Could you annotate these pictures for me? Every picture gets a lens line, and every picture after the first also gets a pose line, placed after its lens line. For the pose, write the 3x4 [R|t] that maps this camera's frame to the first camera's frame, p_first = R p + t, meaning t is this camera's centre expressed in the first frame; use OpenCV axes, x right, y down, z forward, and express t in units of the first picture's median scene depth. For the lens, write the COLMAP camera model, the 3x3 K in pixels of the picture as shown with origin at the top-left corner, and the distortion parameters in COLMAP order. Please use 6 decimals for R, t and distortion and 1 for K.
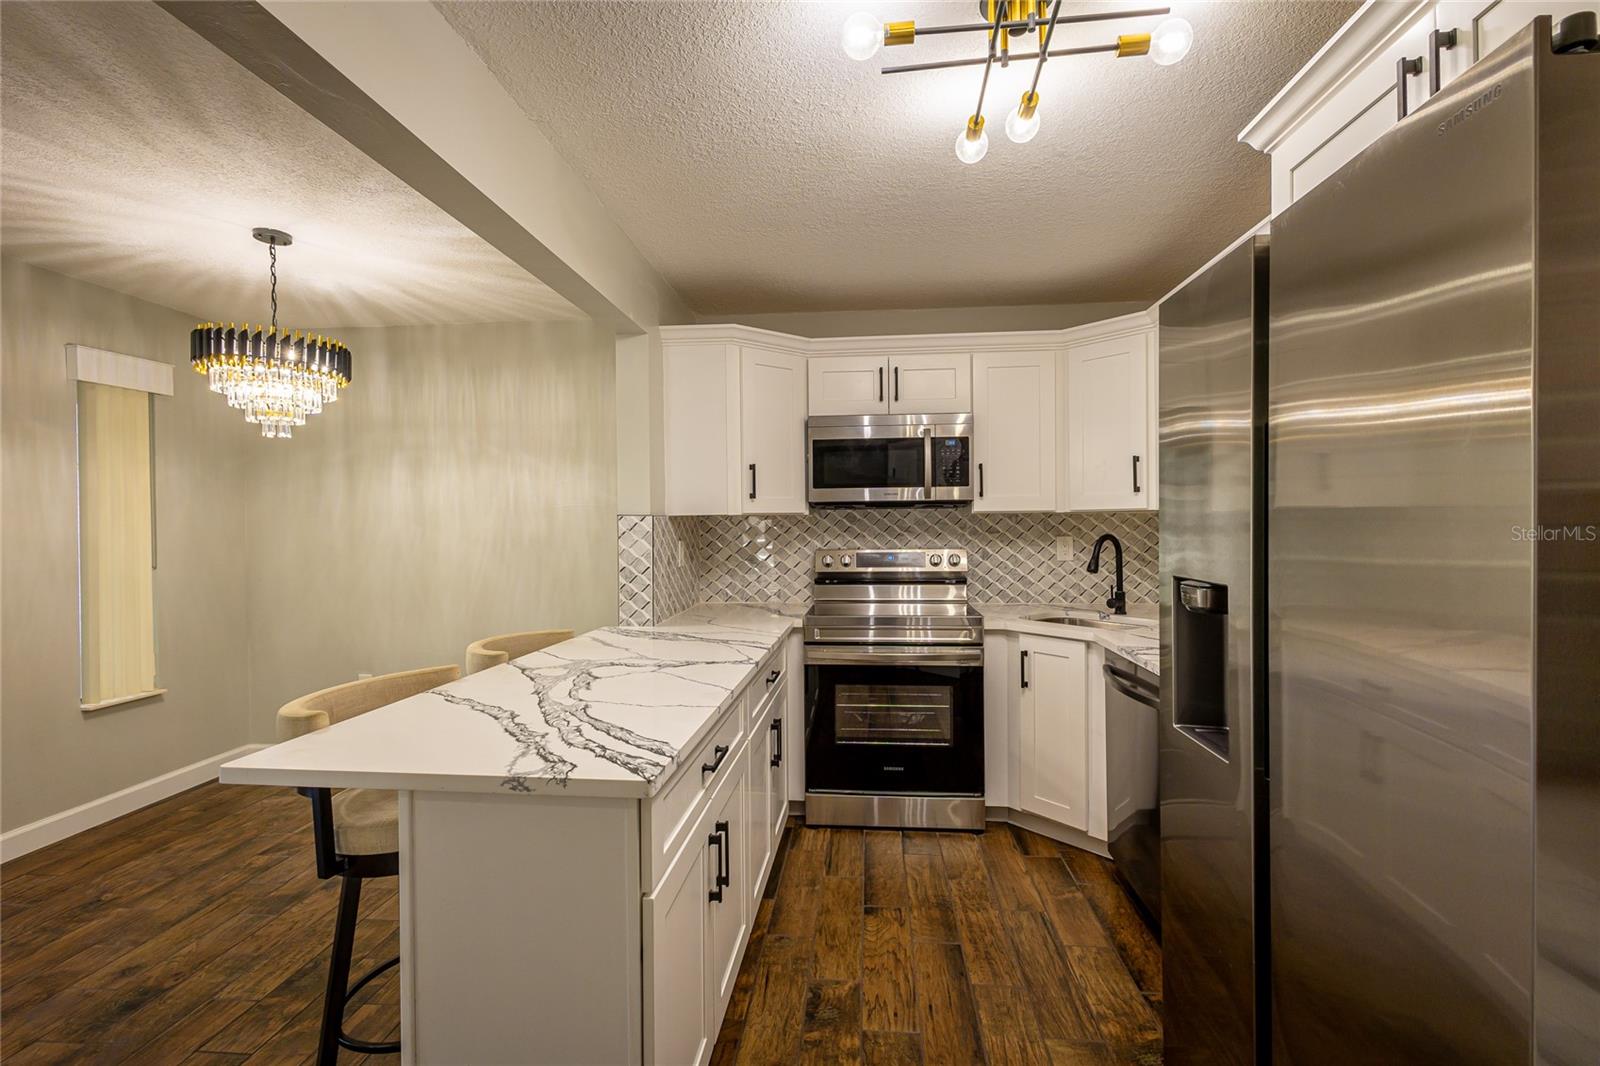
lens RADIAL K [[732.5, 0, 801.0], [0, 732.5, 531.5], [0, 0, 1]] dist [0.014715, -0.005191]
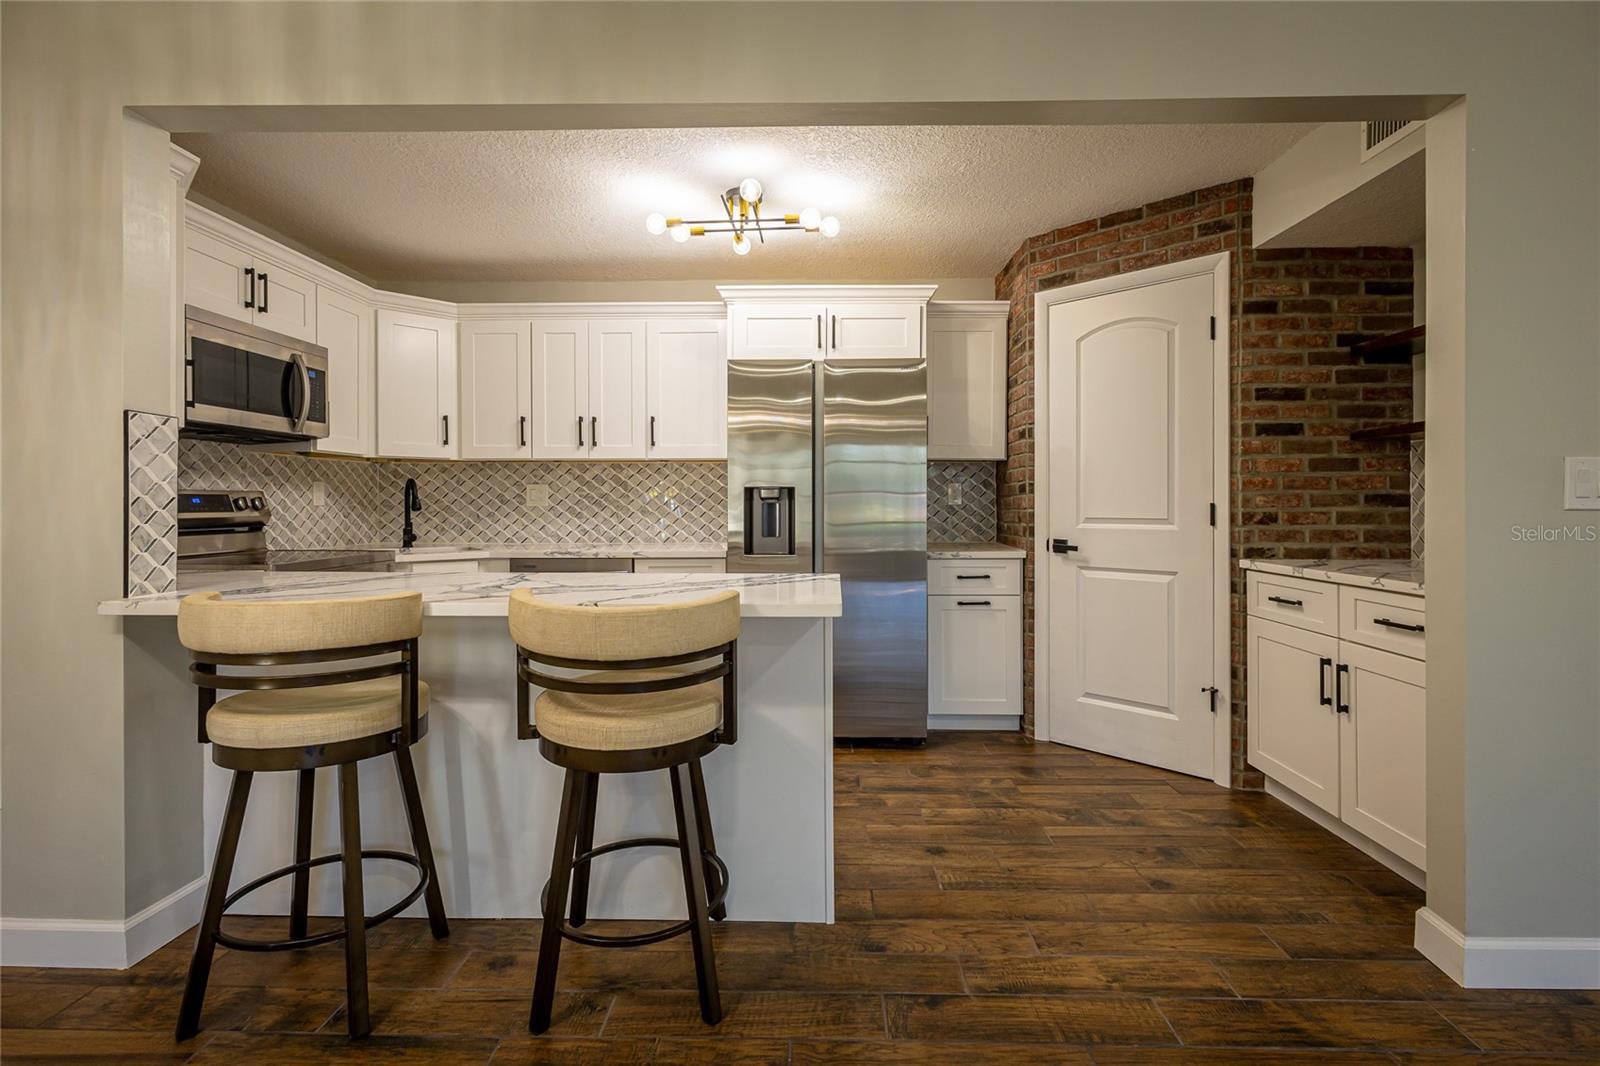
lens RADIAL K [[771.0, 0, 801.9], [0, 771.0, 504.5], [0, 0, 1]] dist [0.011560, -0.000288]
pose [[-0.070959, 0.006961, 0.997455, -0.865893], [0.012896, 0.999898, -0.006060, 0.061357], [-0.997396, 0.012434, -0.071041, 0.472829]]
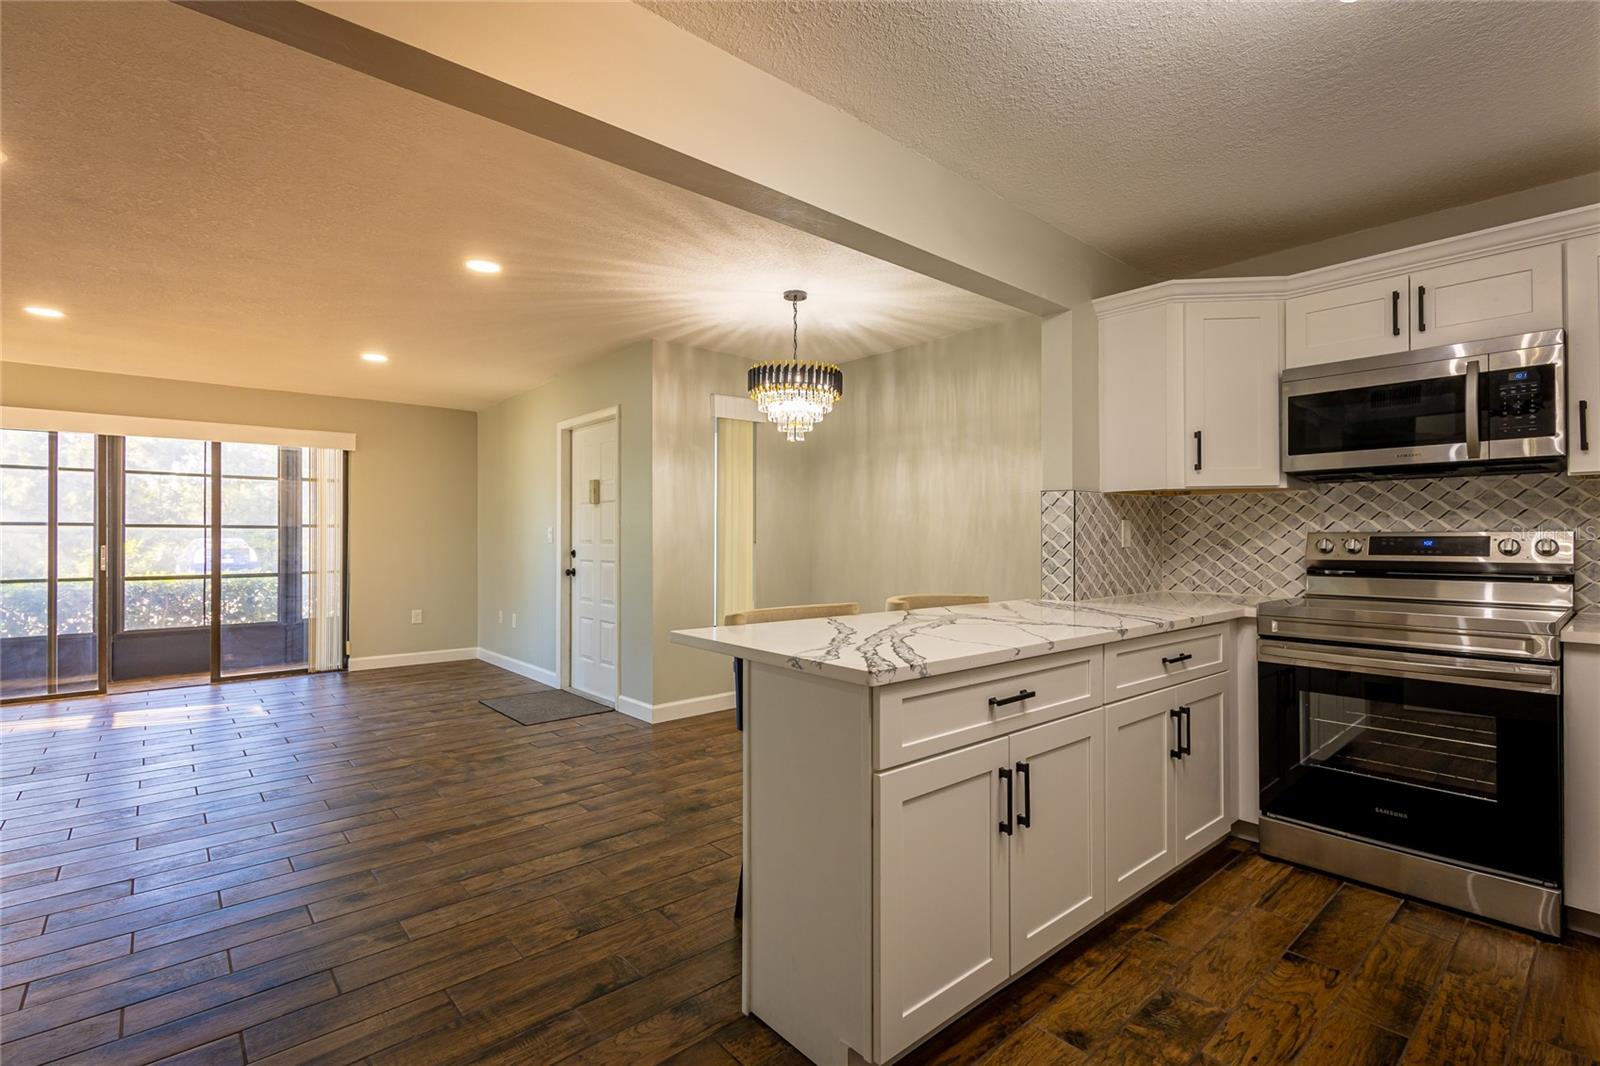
lens RADIAL K [[732.5, 0, 801.0], [0, 732.5, 531.5], [0, 0, 1]] dist [0.014715, -0.005191]
pose [[0.726370, 0.003392, -0.687295, 0.201885], [-0.014538, 0.999840, -0.010430, 0.047090], [0.687150, 0.017568, 0.726303, 0.018981]]
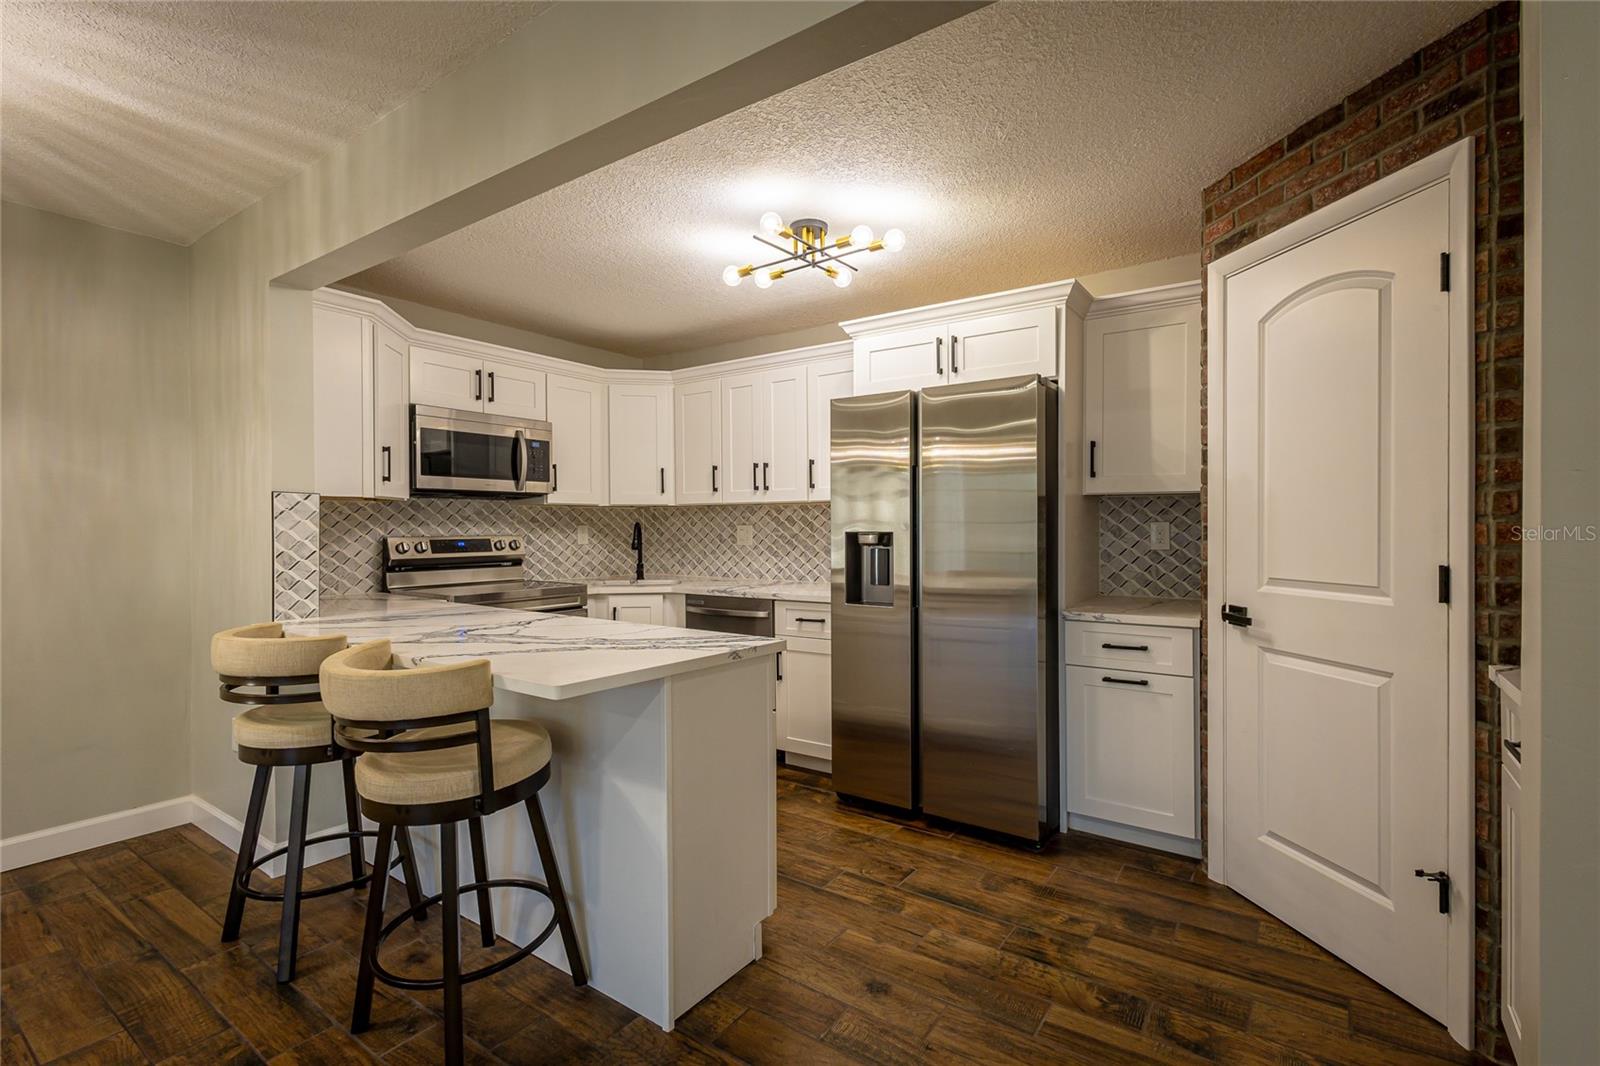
lens RADIAL K [[732.5, 0, 801.0], [0, 732.5, 531.5], [0, 0, 1]] dist [0.014715, -0.005191]
pose [[0.493743, 0.001209, 0.869607, -0.655580], [0.009641, 0.999930, -0.006864, 0.034114], [-0.869555, 0.011773, 0.493697, 0.036524]]
